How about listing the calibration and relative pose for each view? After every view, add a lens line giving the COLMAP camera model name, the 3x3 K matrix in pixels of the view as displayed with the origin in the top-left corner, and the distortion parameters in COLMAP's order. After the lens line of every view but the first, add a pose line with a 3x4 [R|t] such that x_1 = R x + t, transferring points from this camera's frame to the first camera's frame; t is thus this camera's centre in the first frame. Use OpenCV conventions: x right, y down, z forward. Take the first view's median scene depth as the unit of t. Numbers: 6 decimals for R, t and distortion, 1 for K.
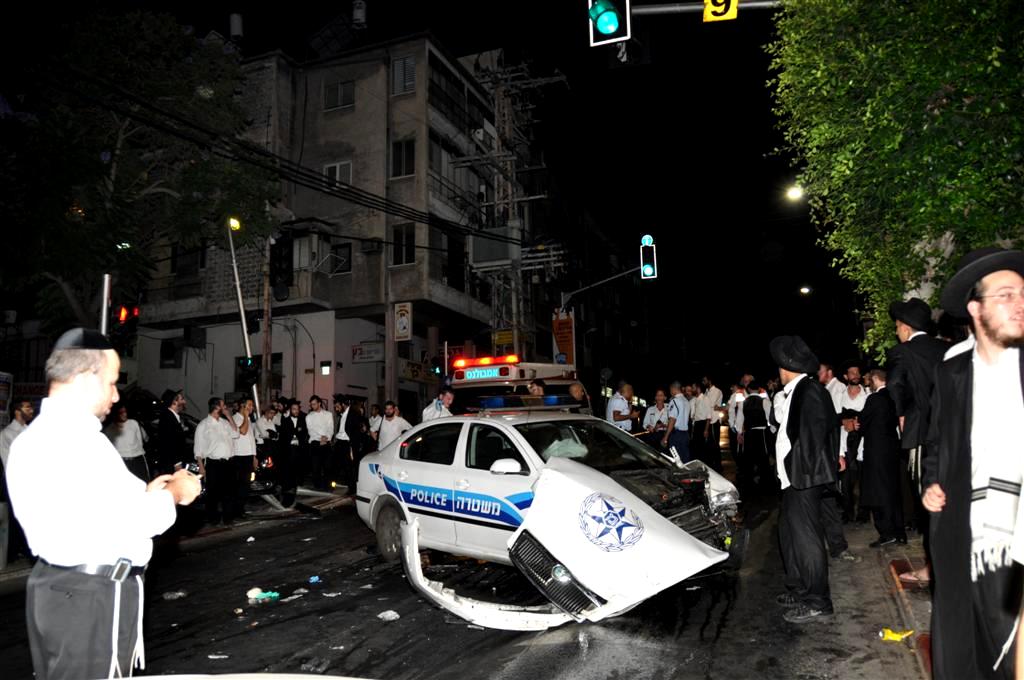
lens RADIAL K [[816.5, 0, 512.0], [0, 816.5, 340.0], [0, 0, 1]] dist [-0.162894, 0.162412]
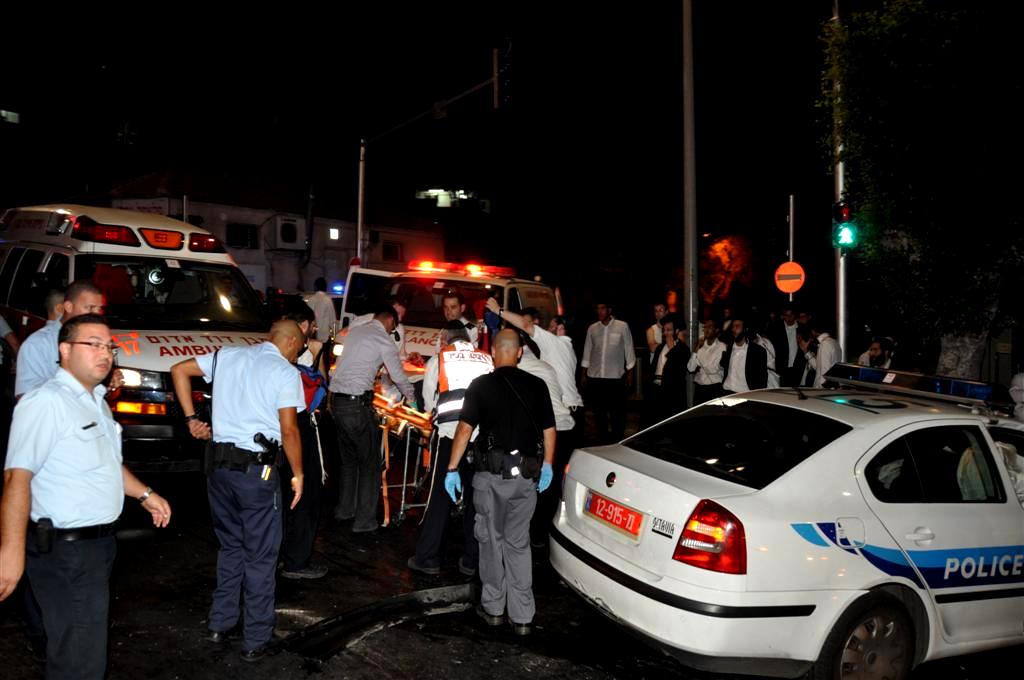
lens RADIAL K [[816.5, 0, 512.0], [0, 816.5, 340.0], [0, 0, 1]] dist [-0.162894, 0.162412]
pose [[0.257526, 0.012172, 0.966195, -0.172733], [-0.165081, 0.985774, 0.031581, 0.019721], [-0.952065, -0.167634, 0.255872, 0.296028]]
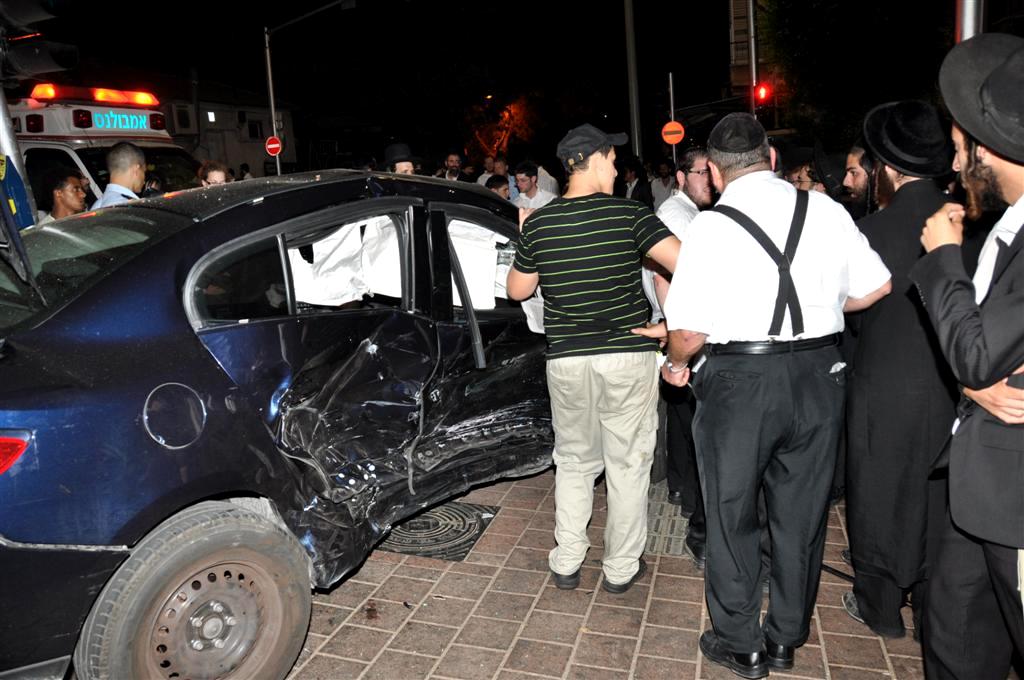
lens RADIAL K [[794.8, 0, 512.0], [0, 794.8, 340.0], [0, 0, 1]] dist [-0.163903, 0.117062]
pose [[-0.094806, -0.169441, 0.980970, -0.305286], [-0.084343, 0.983232, 0.161681, 0.043387], [-0.991916, -0.067409, -0.107508, 0.442361]]
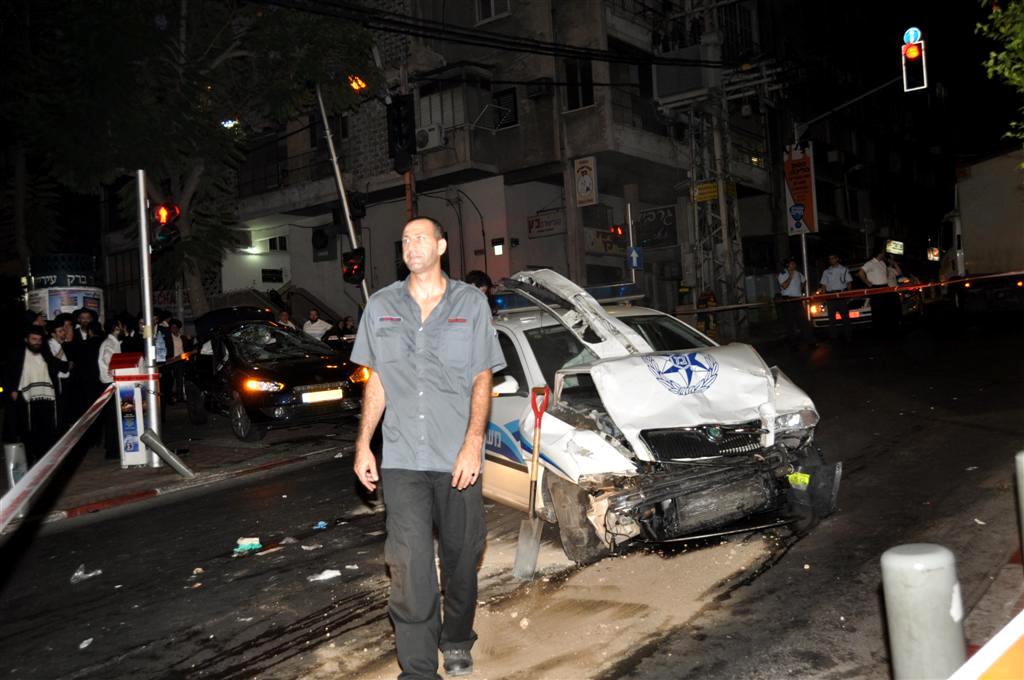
lens RADIAL K [[1010.3, 0, 512.0], [0, 1010.3, 340.0], [0, 0, 1]] dist [-0.026376, 0.018461]
pose [[0.960847, -0.048002, -0.272888, 0.059070], [0.085860, 0.987982, 0.128525, -0.002625], [0.263440, -0.146923, 0.953422, 0.018191]]
